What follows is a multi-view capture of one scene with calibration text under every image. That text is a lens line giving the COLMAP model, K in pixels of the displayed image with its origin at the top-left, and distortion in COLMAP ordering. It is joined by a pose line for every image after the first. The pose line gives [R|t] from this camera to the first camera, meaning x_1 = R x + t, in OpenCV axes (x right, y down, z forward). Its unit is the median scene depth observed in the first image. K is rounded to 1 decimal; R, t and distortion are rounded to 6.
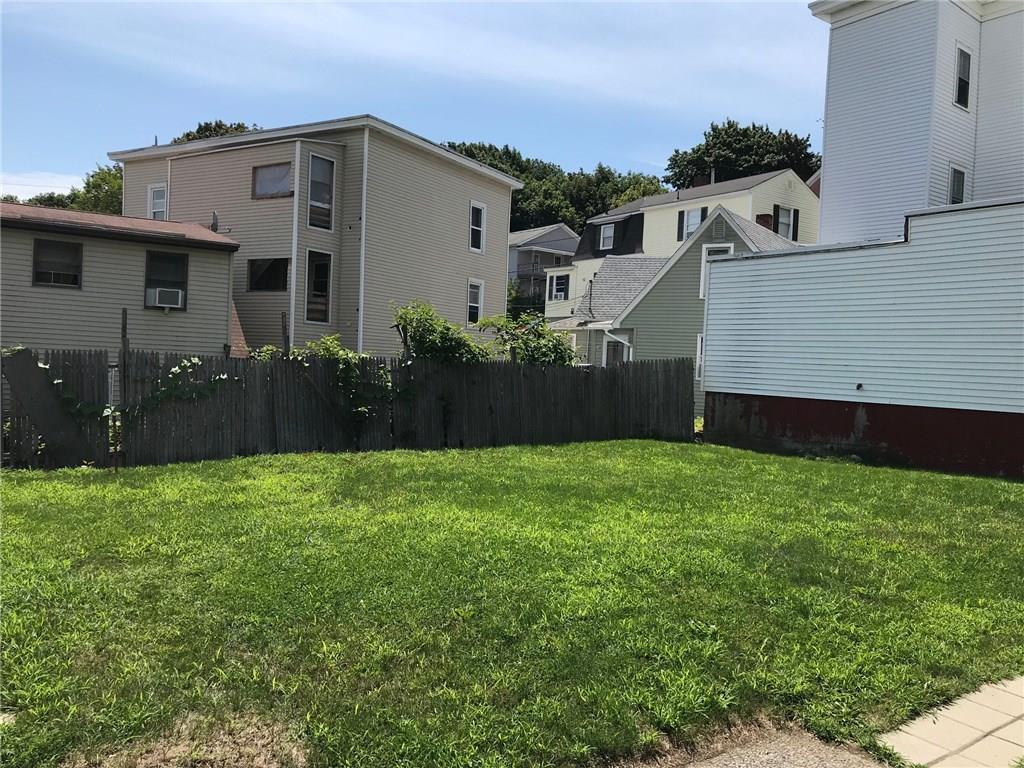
lens RADIAL K [[849.3, 0, 512.0], [0, 849.3, 384.0], [0, 0, 1]] dist [-0.006120, -0.002644]
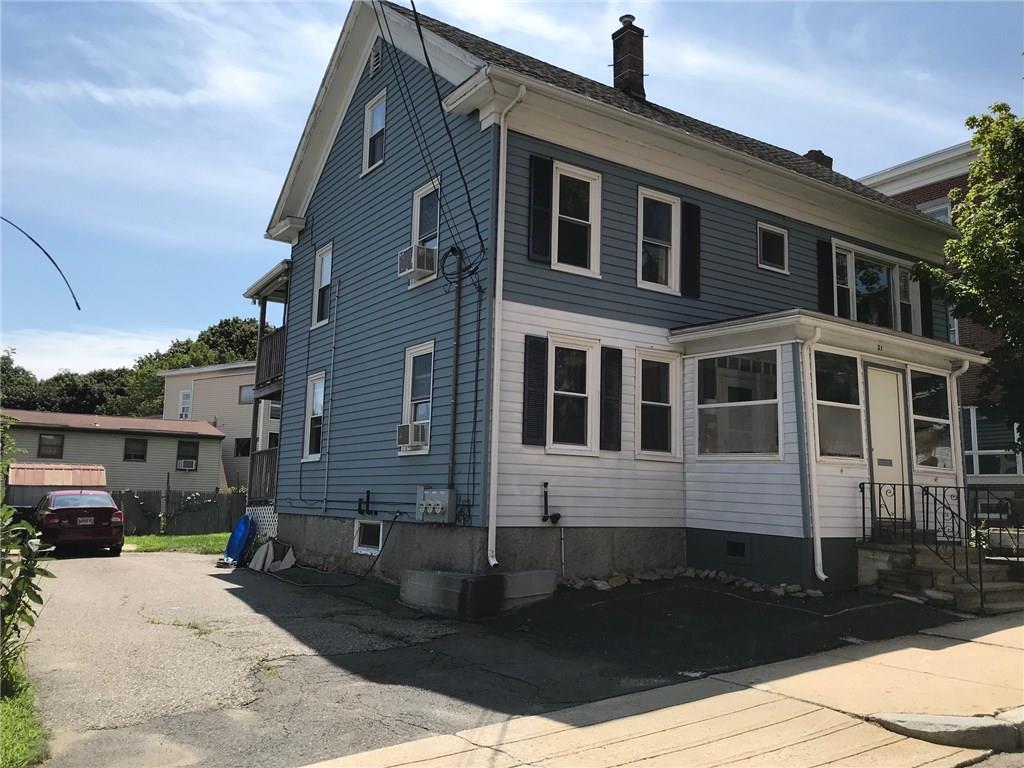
lens RADIAL K [[849.3, 0, 512.0], [0, 849.3, 384.0], [0, 0, 1]] dist [-0.006120, -0.002644]
pose [[0.999381, -0.024975, -0.024783, 0.412910], [0.020610, 0.986416, -0.162969, 0.053187], [0.028517, 0.162357, 0.986320, -0.983765]]
